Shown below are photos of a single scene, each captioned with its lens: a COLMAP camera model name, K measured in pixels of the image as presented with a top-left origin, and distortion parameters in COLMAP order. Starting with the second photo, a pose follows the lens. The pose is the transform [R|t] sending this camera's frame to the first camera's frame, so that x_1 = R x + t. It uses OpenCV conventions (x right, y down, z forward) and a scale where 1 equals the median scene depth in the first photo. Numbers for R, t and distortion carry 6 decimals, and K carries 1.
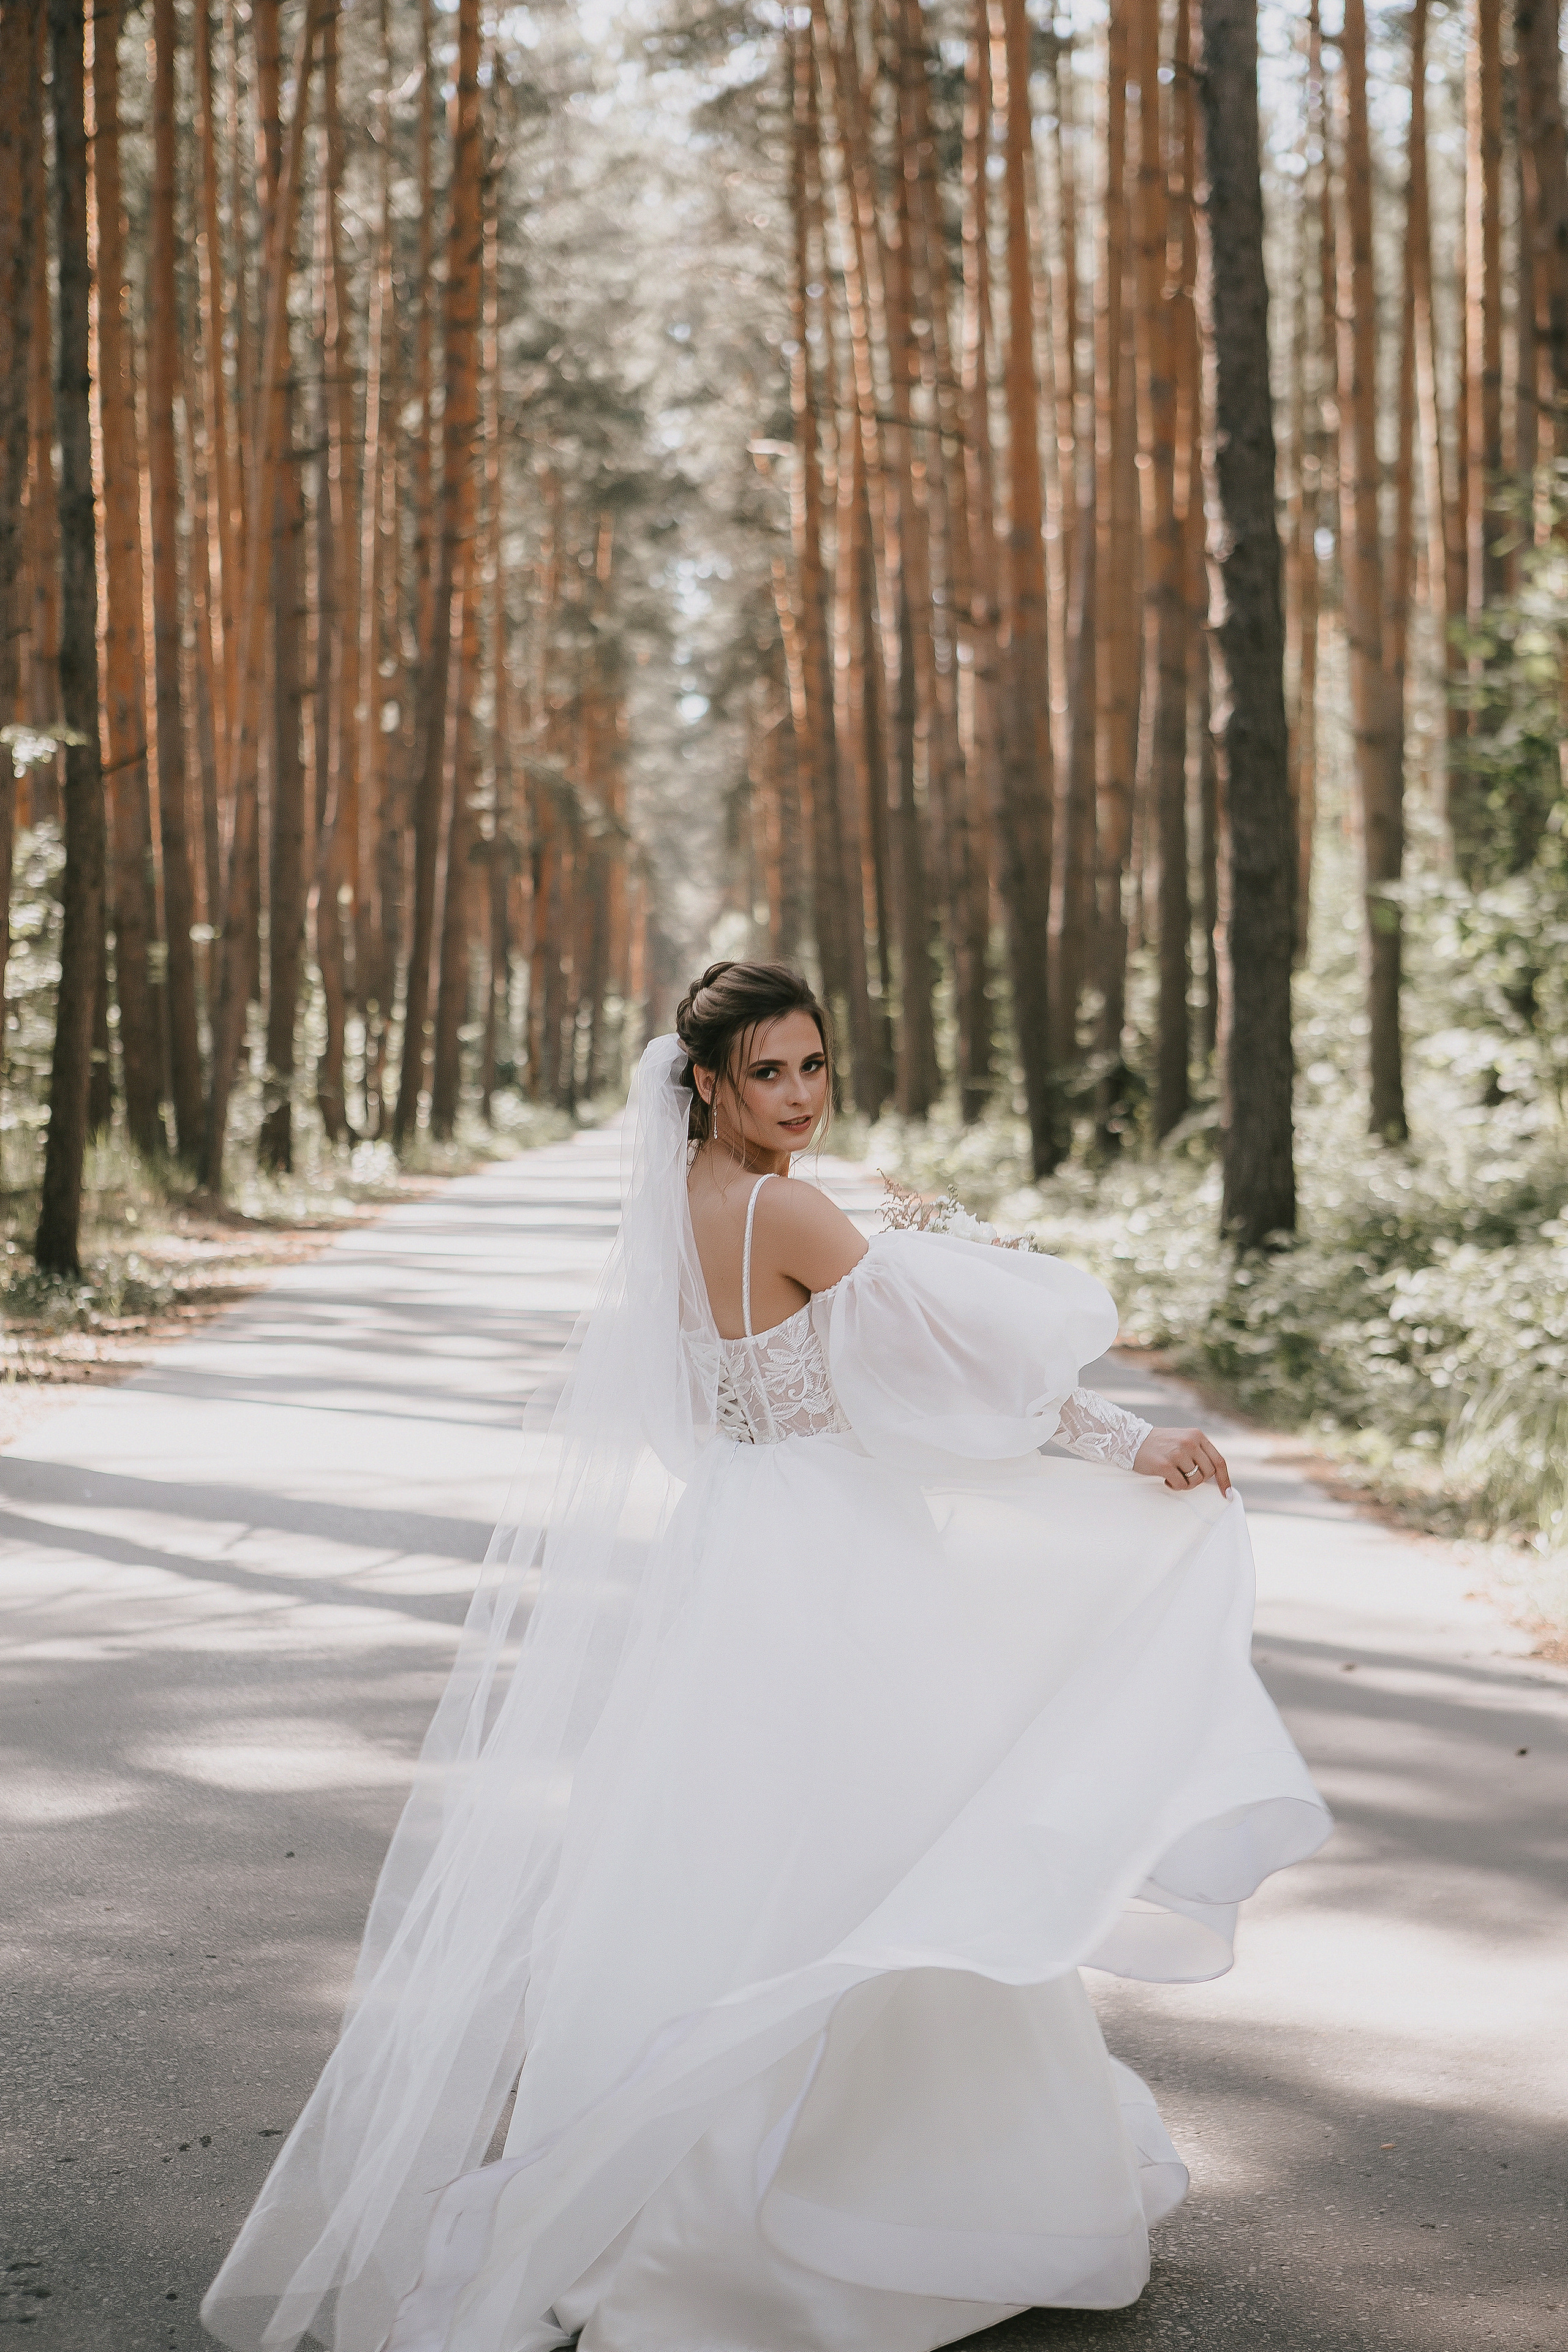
lens RADIAL K [[4605.4, 0, 808.9], [0, 4605.4, 1176.8], [0, 0, 1]] dist [0.293991, 0.000000]
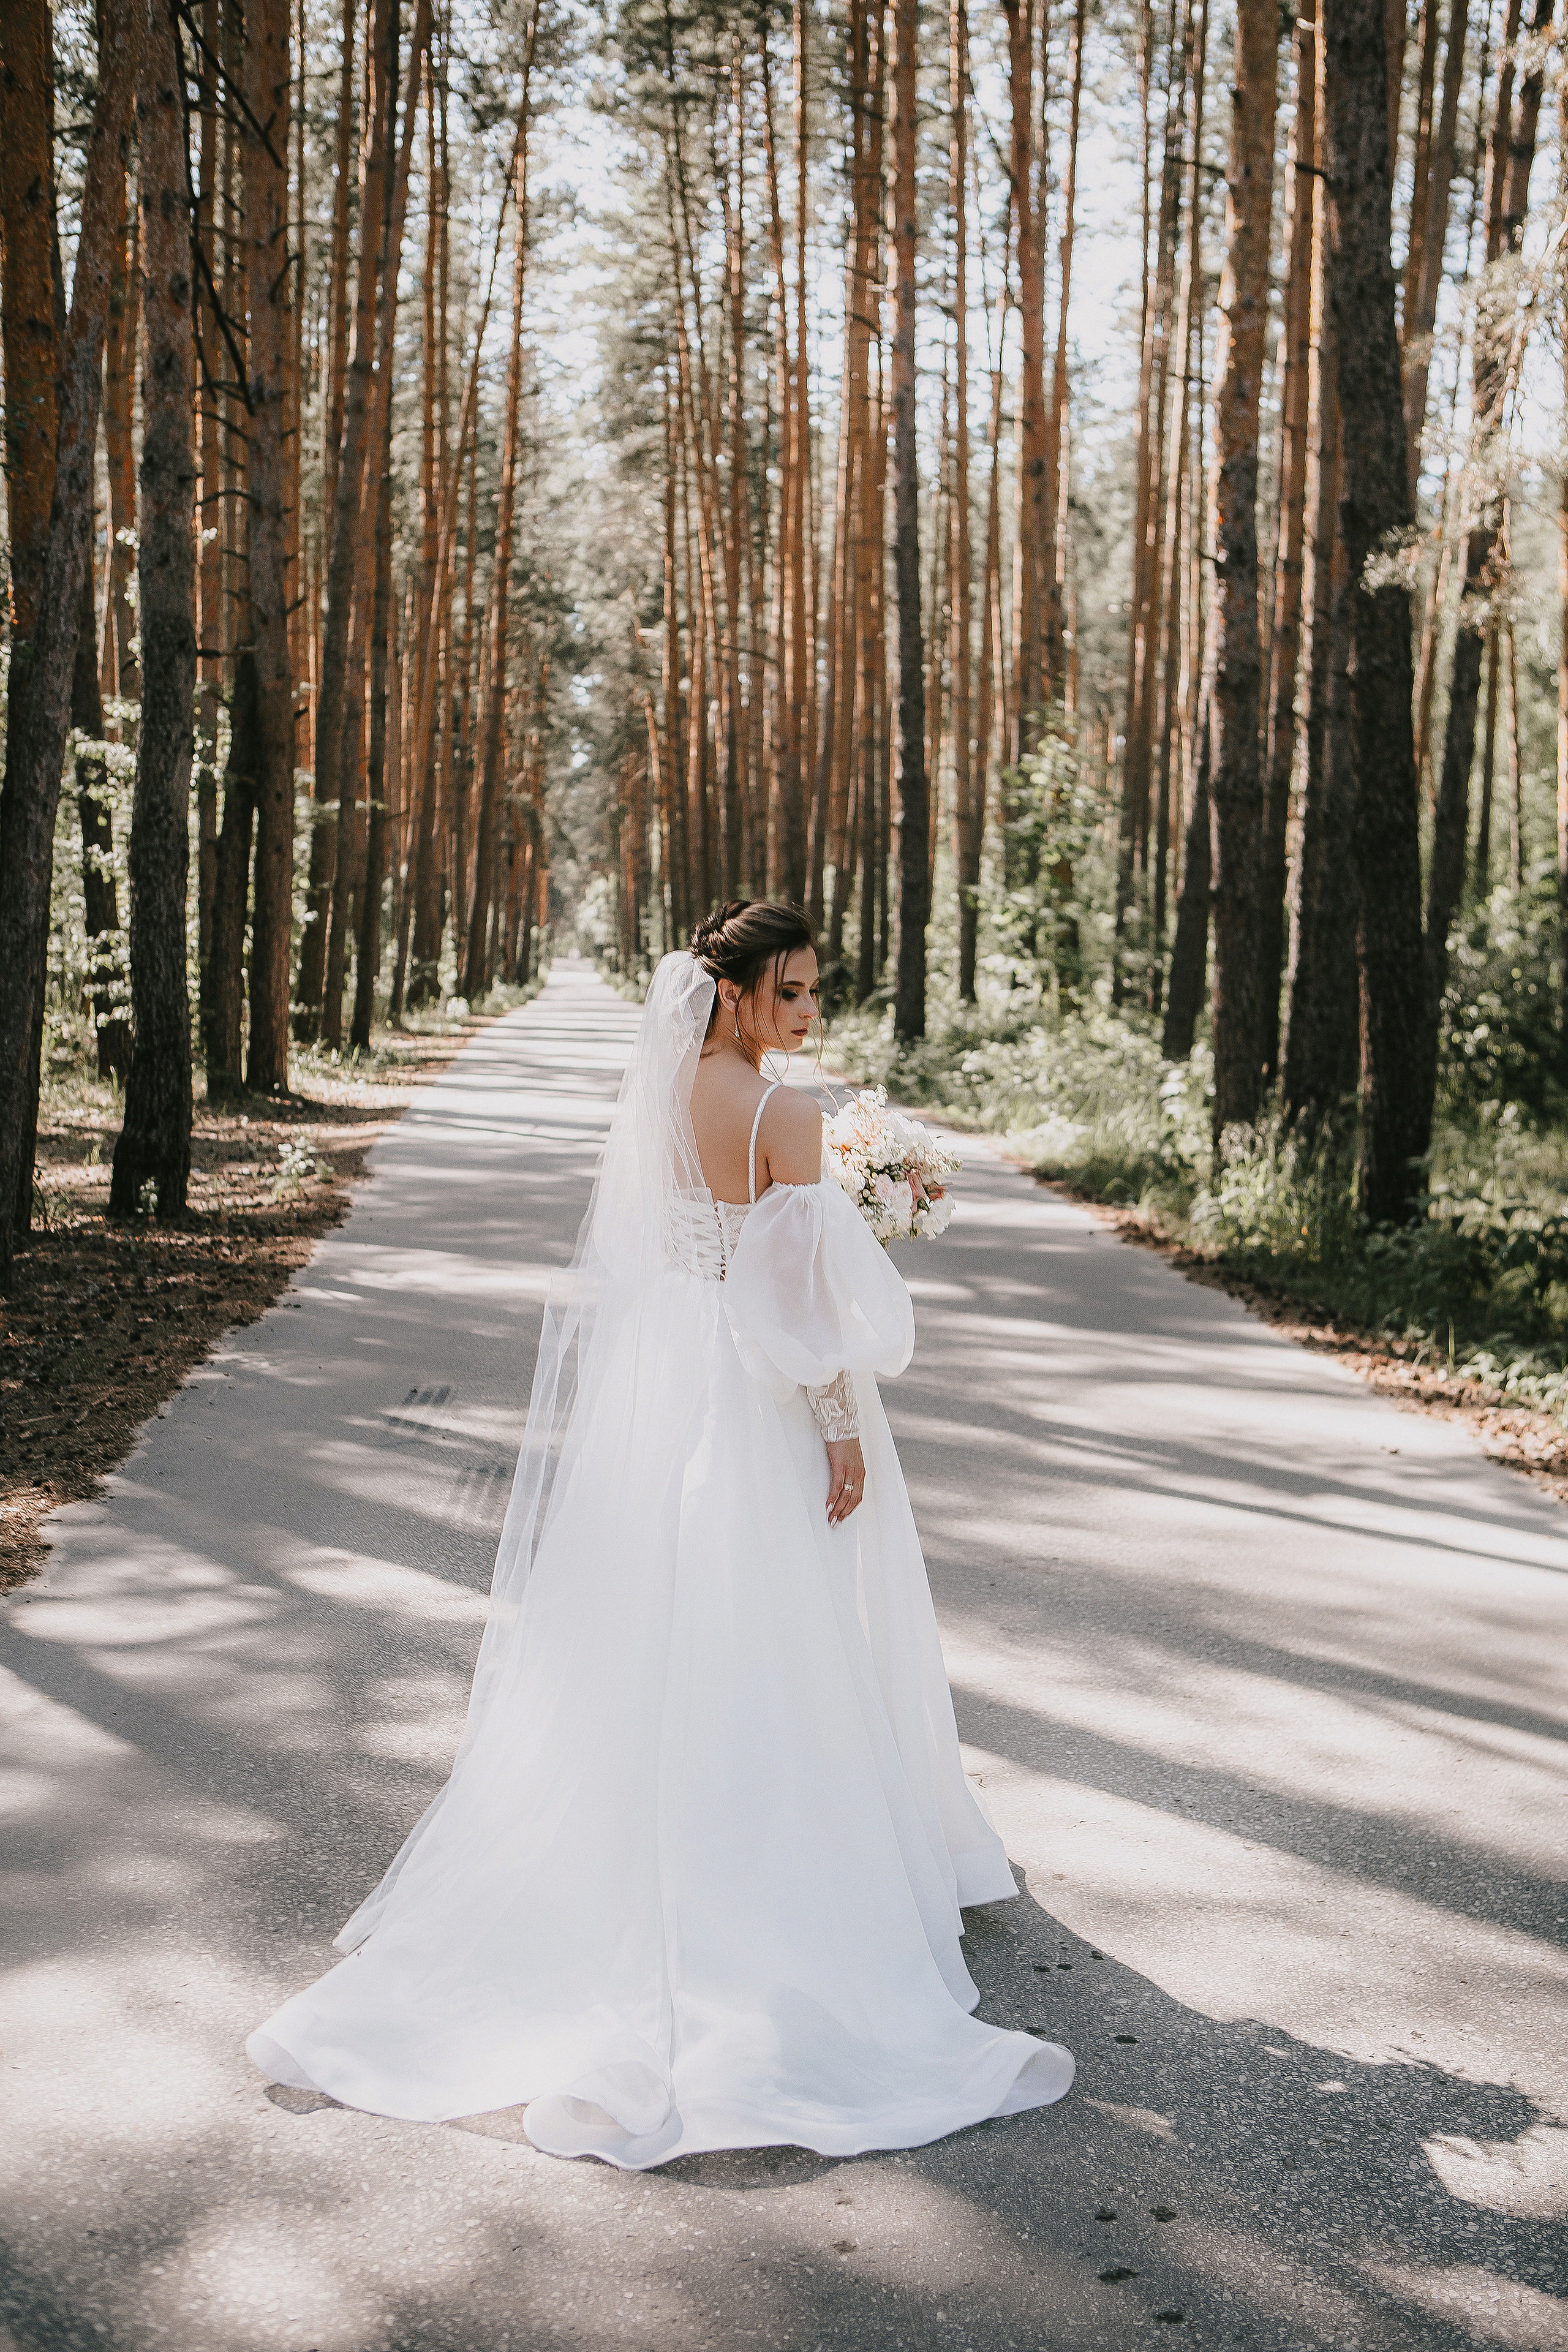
lens RADIAL K [[2941.7, 0, 760.2], [0, 2941.7, 1182.2], [0, 0, 1]] dist [-0.007520, 0.000000]
pose [[0.998350, 0.023232, 0.052517, -0.031106], [-0.025675, 0.998596, 0.046343, 0.010241], [-0.051366, -0.047615, 0.997544, -0.277097]]
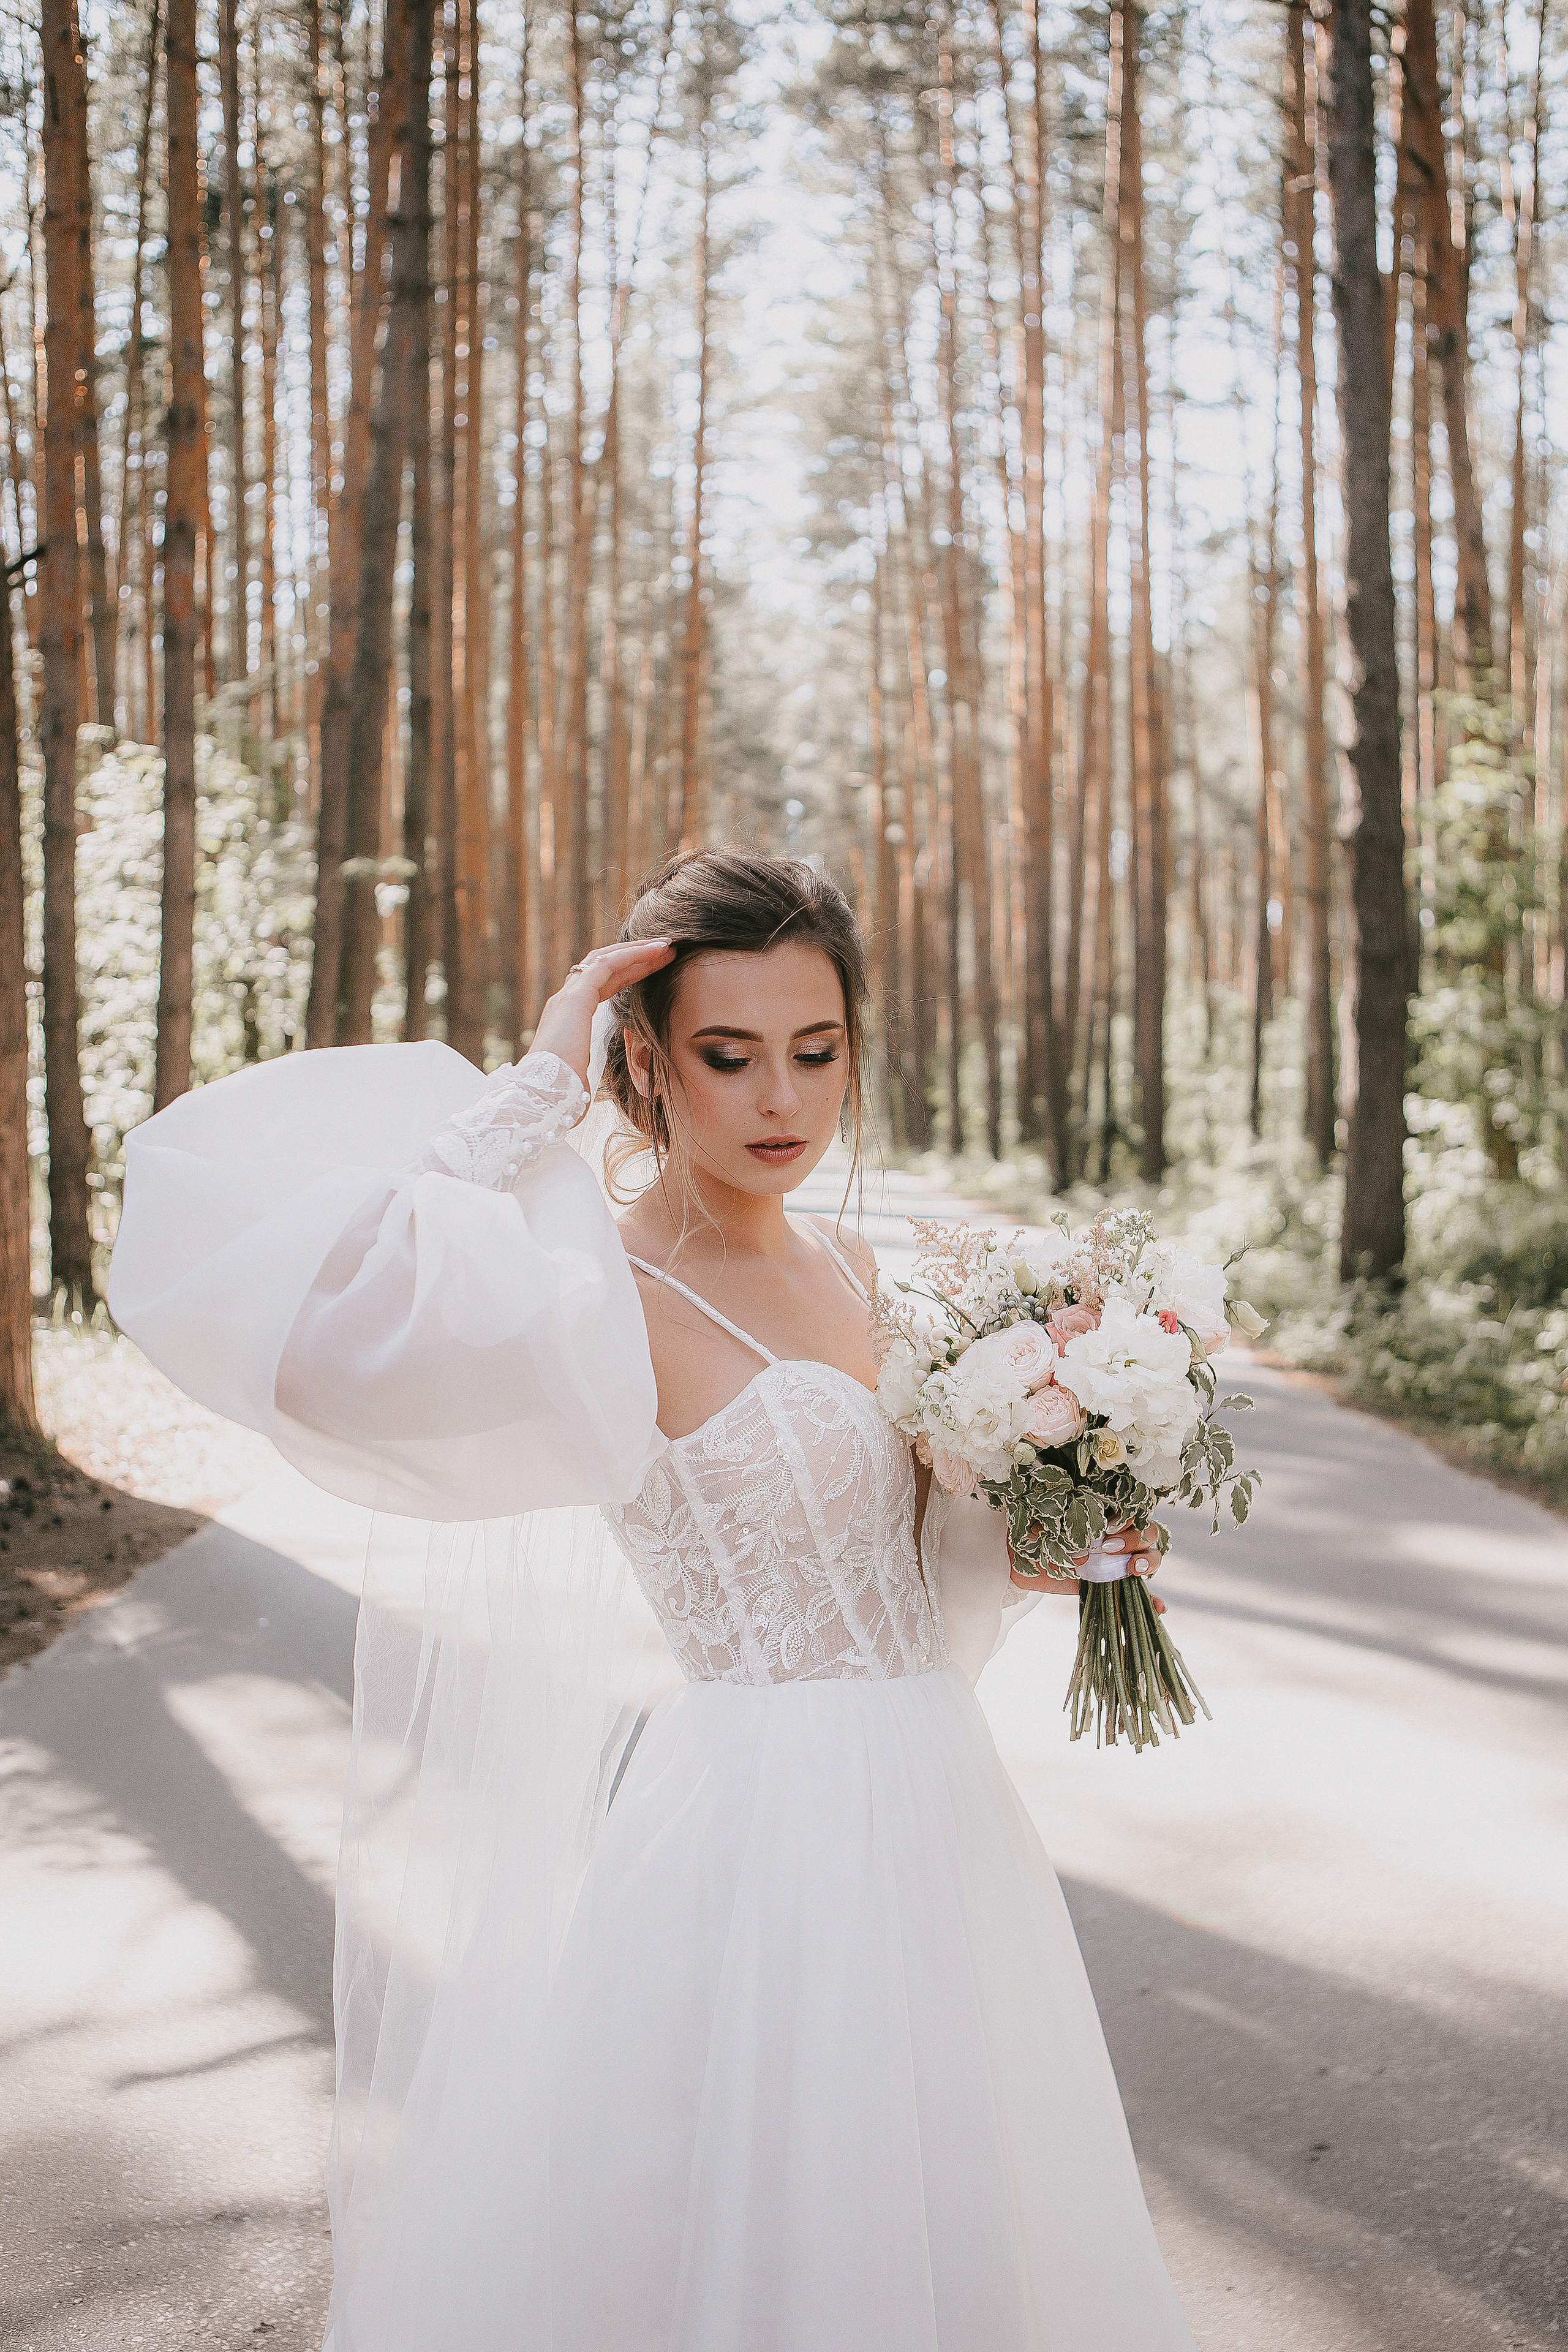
lens RADIAL K [[2108.5, 0, 790.5], [0, 2108.5, 1164.2], [0, 0, 1]] dist [-0.015096, -0.003823]
pose [[0.999724, 0.005116, -0.022946, -0.022331], [-0.005207, 0.999979, -0.003932, -0.006093], [0.022926, 0.004050, 0.999729, 0.266026]]
